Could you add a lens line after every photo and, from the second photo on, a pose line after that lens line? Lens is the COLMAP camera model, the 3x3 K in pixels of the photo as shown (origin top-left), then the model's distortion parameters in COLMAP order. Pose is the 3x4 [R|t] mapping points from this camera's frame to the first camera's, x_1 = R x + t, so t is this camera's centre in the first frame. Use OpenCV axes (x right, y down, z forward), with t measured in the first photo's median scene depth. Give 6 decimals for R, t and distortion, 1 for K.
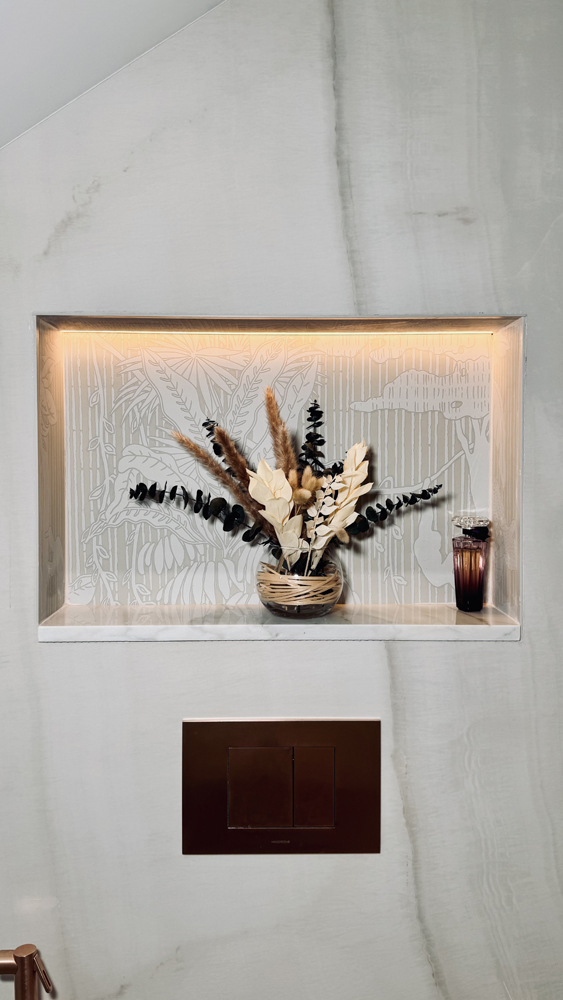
lens RADIAL K [[693.5, 0, 281.4], [0, 693.5, 477.9], [0, 0, 1]] dist [0.051289, -0.065957]
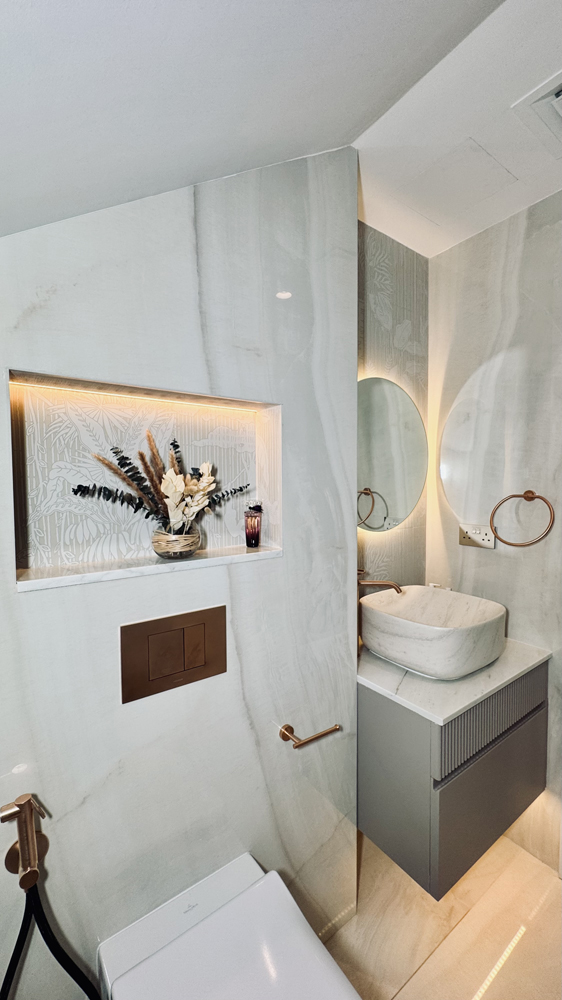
lens RADIAL K [[399.4, 0, 281.0], [0, 399.4, 500.0], [0, 0, 1]] dist [-0.000752, 0.000108]
pose [[0.823264, -0.030973, 0.566813, -0.333415], [0.020672, 0.999484, 0.024590, 0.027745], [-0.567282, -0.008527, 0.823479, -0.005215]]
